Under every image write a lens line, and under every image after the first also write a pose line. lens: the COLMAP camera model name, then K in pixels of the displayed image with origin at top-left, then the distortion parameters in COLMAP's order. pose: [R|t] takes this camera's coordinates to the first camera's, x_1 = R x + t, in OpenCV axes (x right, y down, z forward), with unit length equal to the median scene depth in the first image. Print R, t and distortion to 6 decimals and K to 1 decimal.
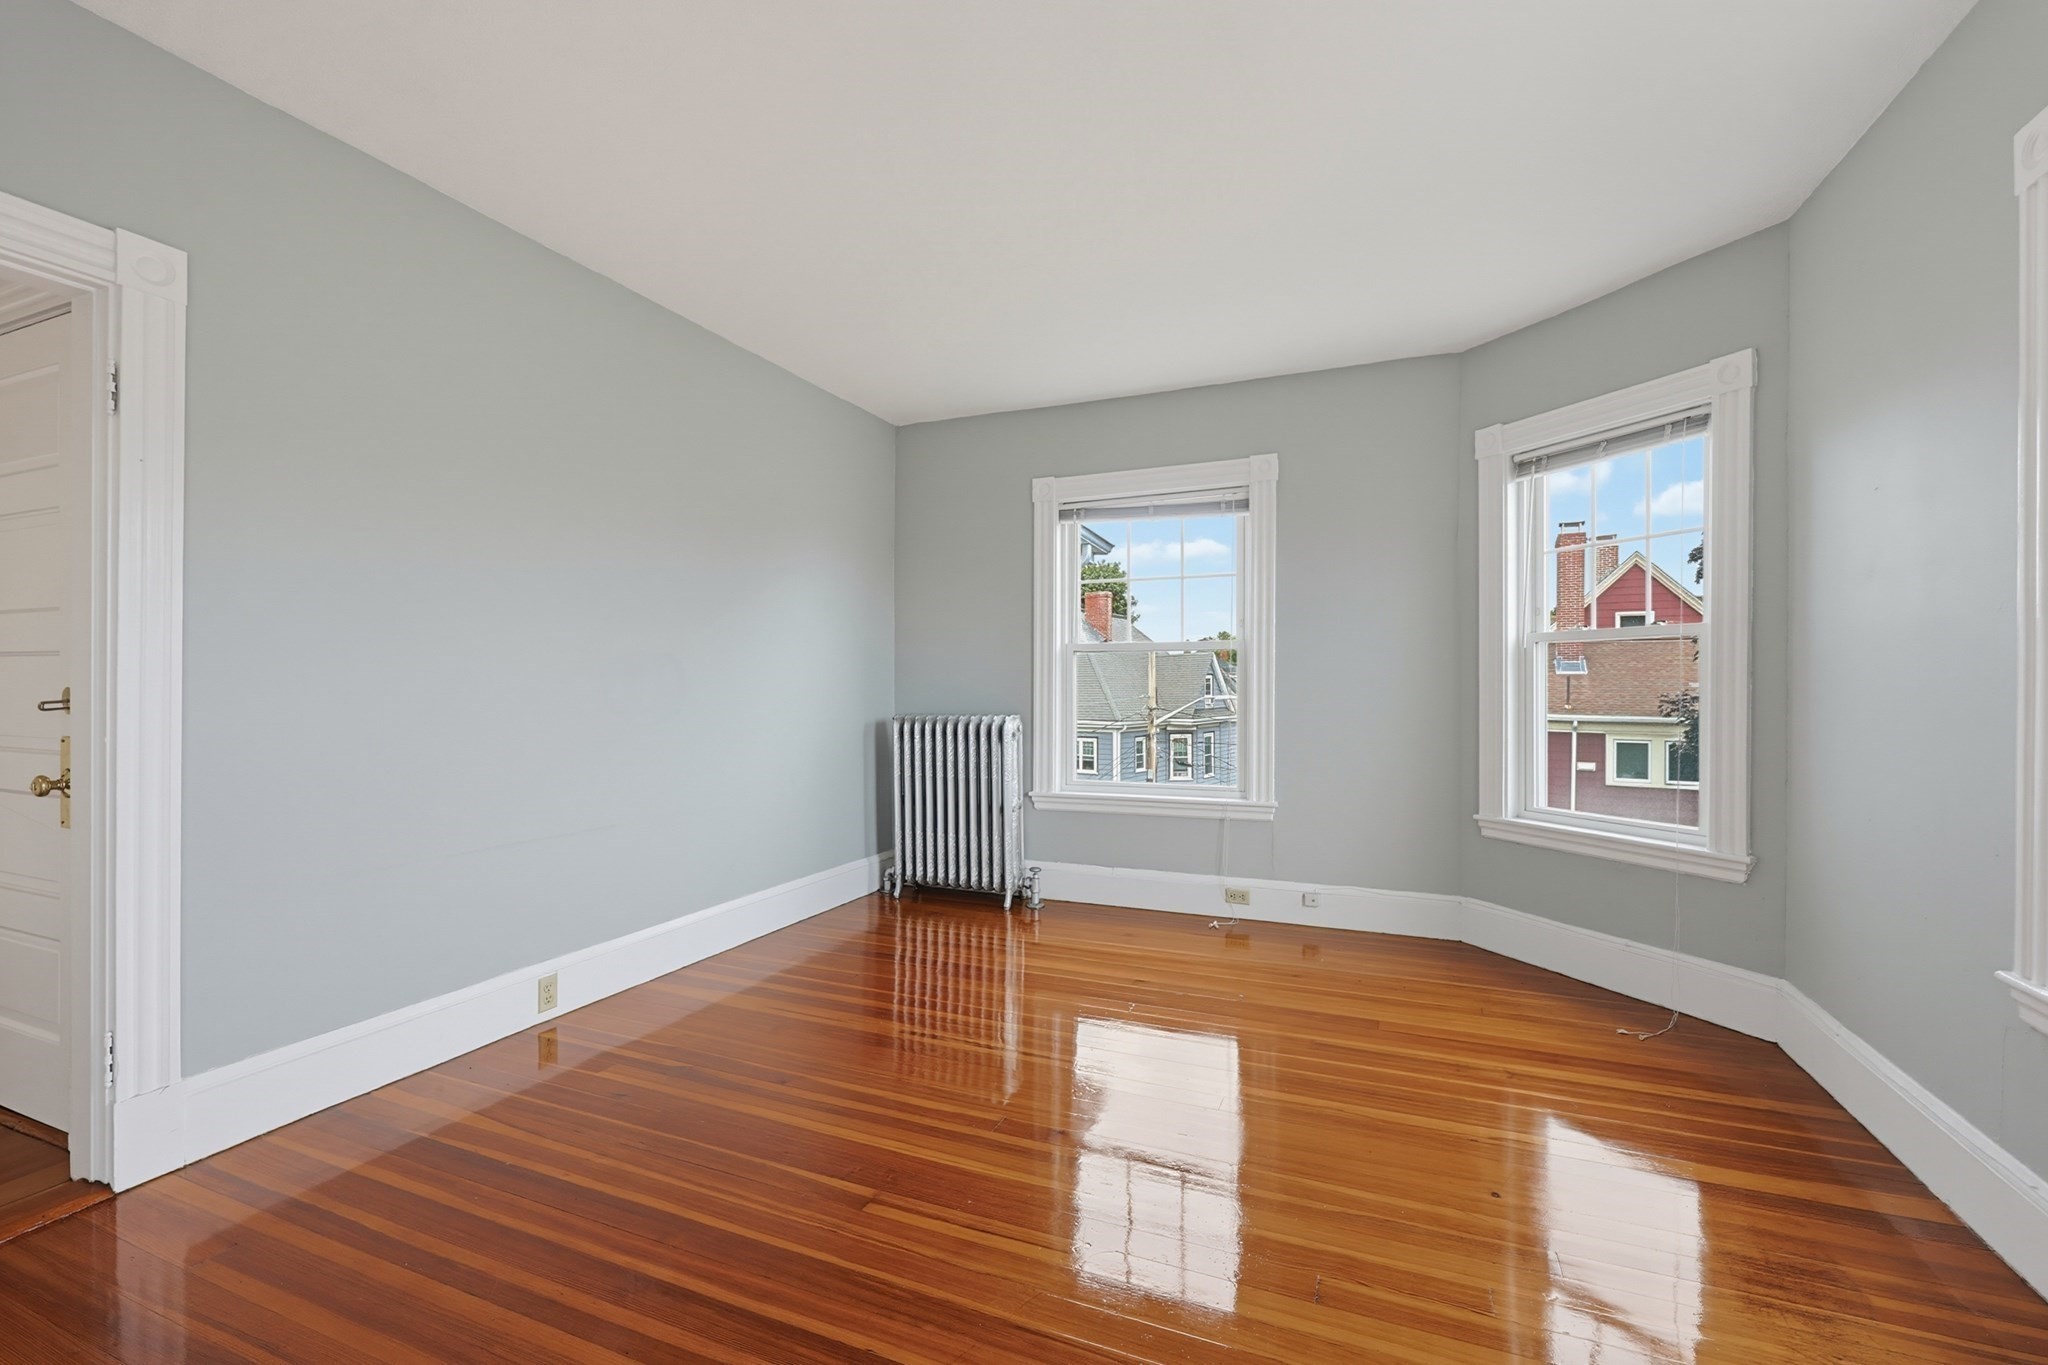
lens RADIAL K [[874.9, 0, 1030.3], [0, 874.9, 686.1], [0, 0, 1]] dist [-0.000606, 0.000397]
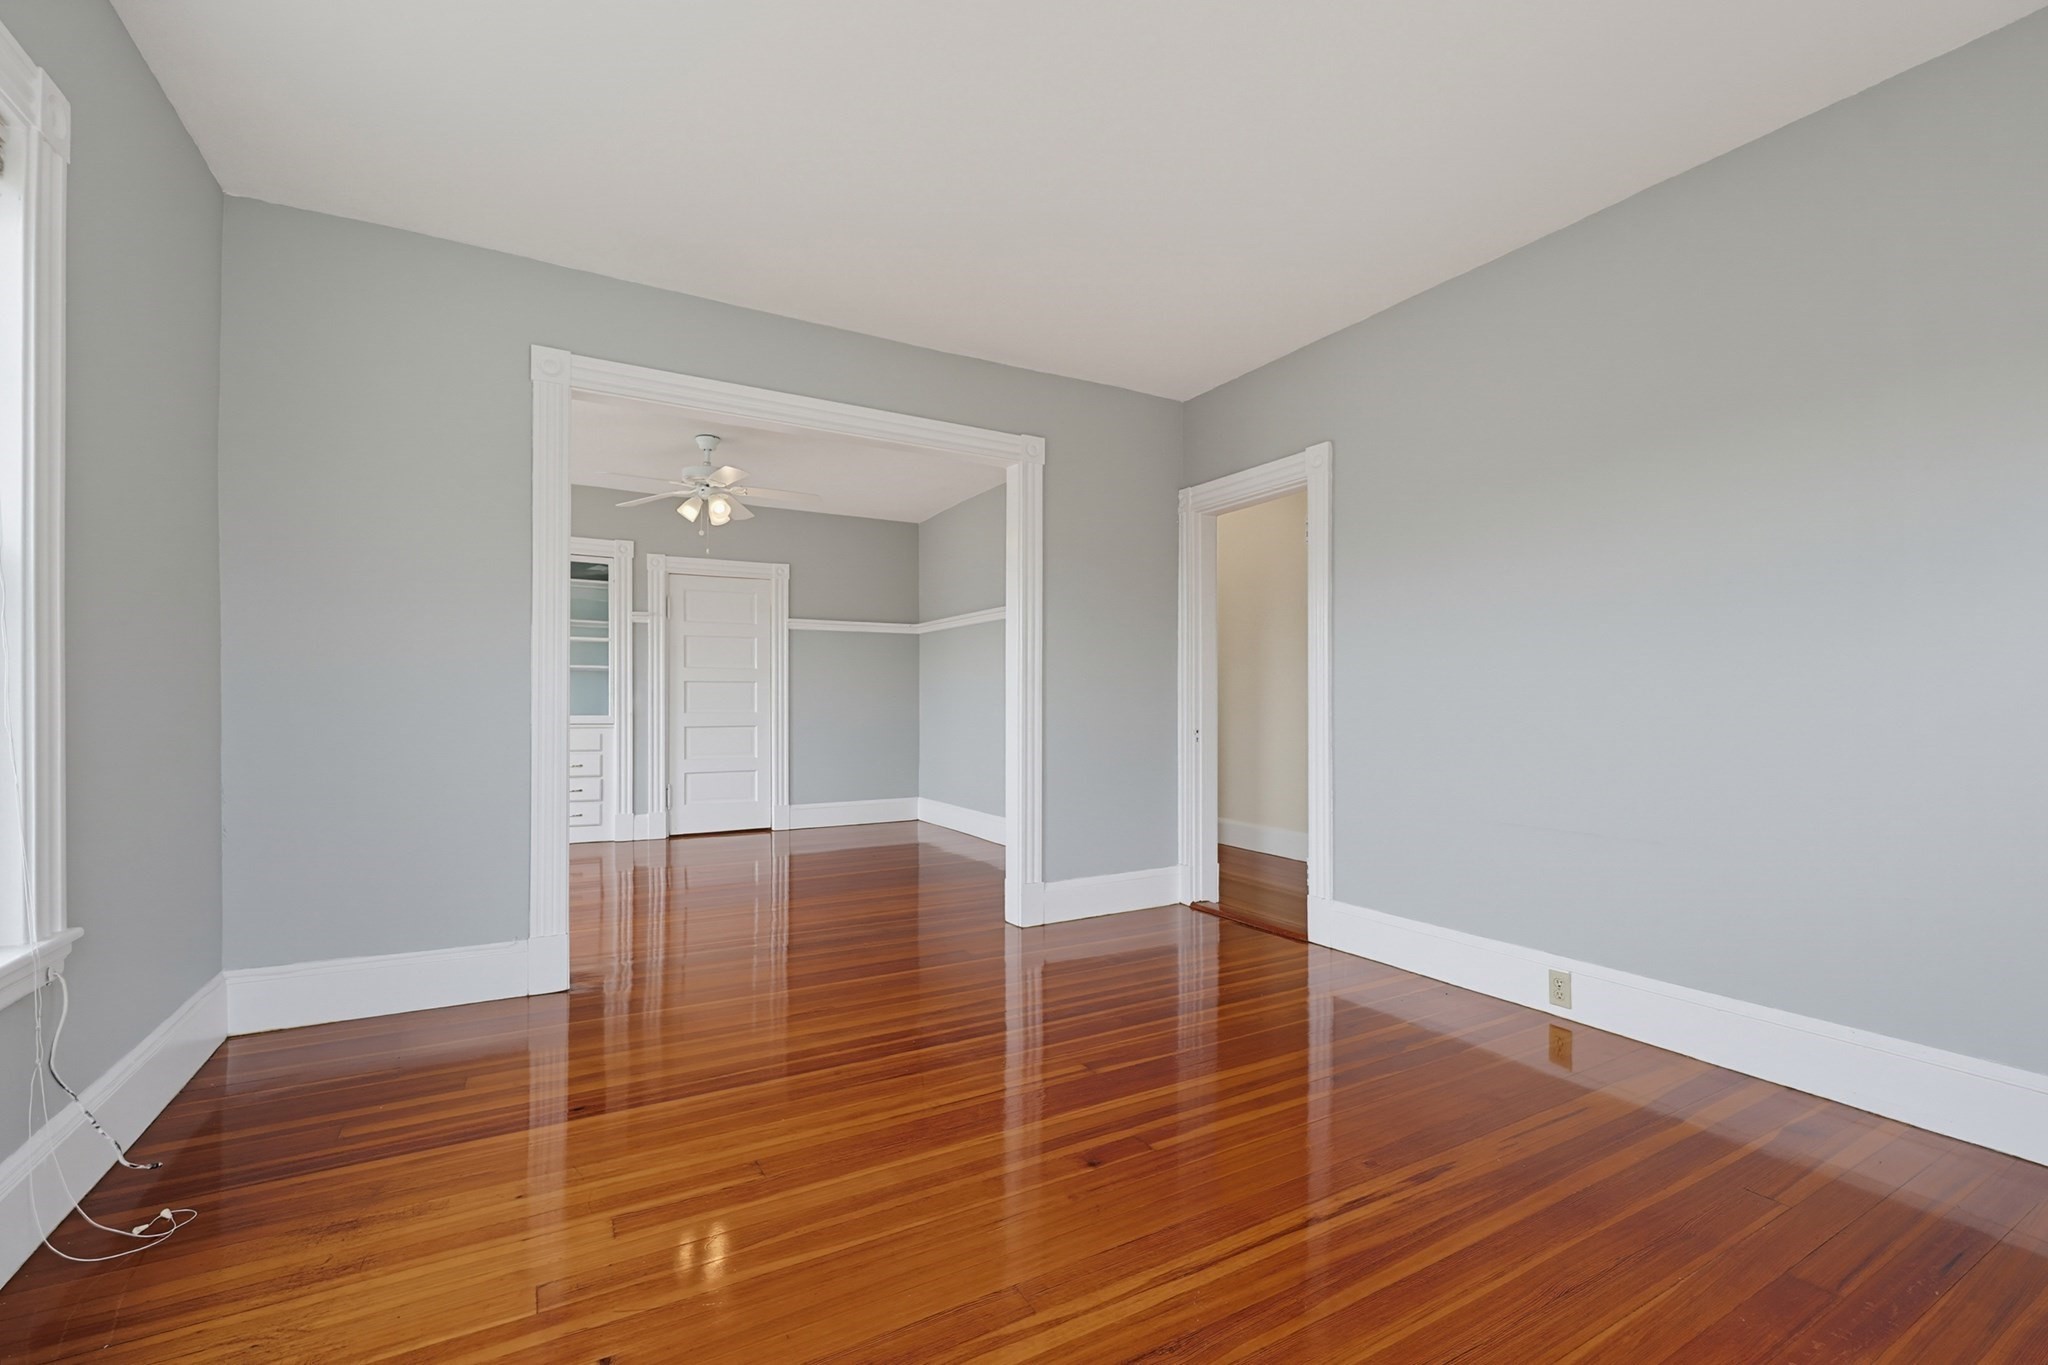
lens RADIAL K [[876.3, 0, 1018.4], [0, 876.3, 707.3], [0, 0, 1]] dist [0.000950, 0.000230]
pose [[-0.606398, 0.002441, -0.795157, 0.416255], [-0.006442, 0.999947, 0.007982, 0.023172], [0.795135, 0.009963, -0.606351, 0.782630]]
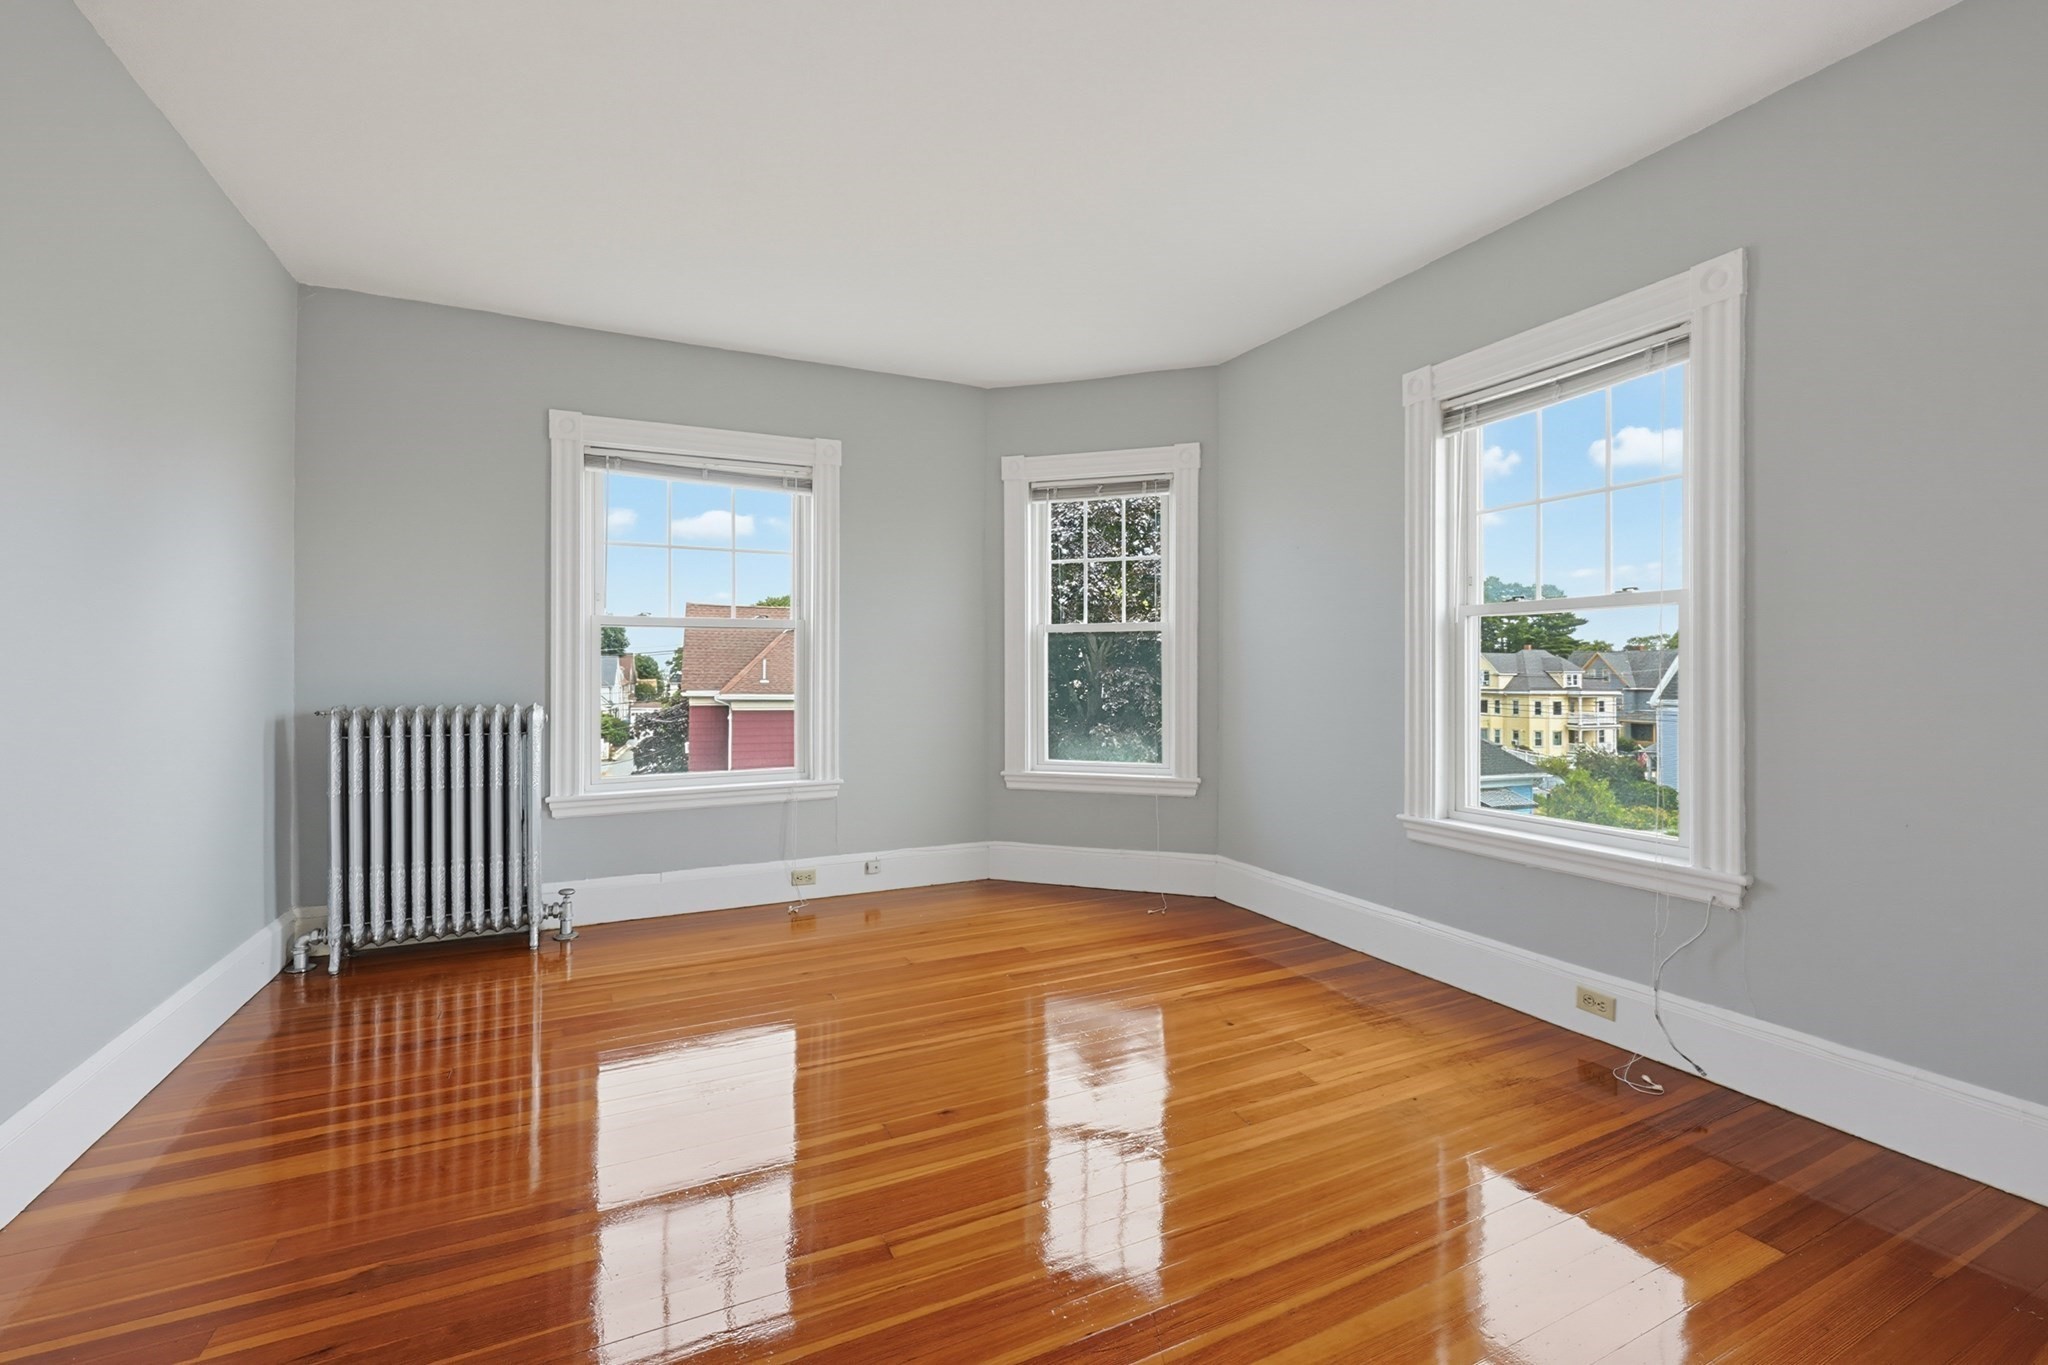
lens RADIAL K [[885.5, 0, 1031.1], [0, 885.5, 667.3], [0, 0, 1]] dist [-0.001132, -0.000083]
pose [[0.657257, 0.001279, 0.753665, -0.349637], [0.002744, 0.999988, -0.004090, 0.006302], [-0.753661, 0.004756, 0.657246, 0.142337]]
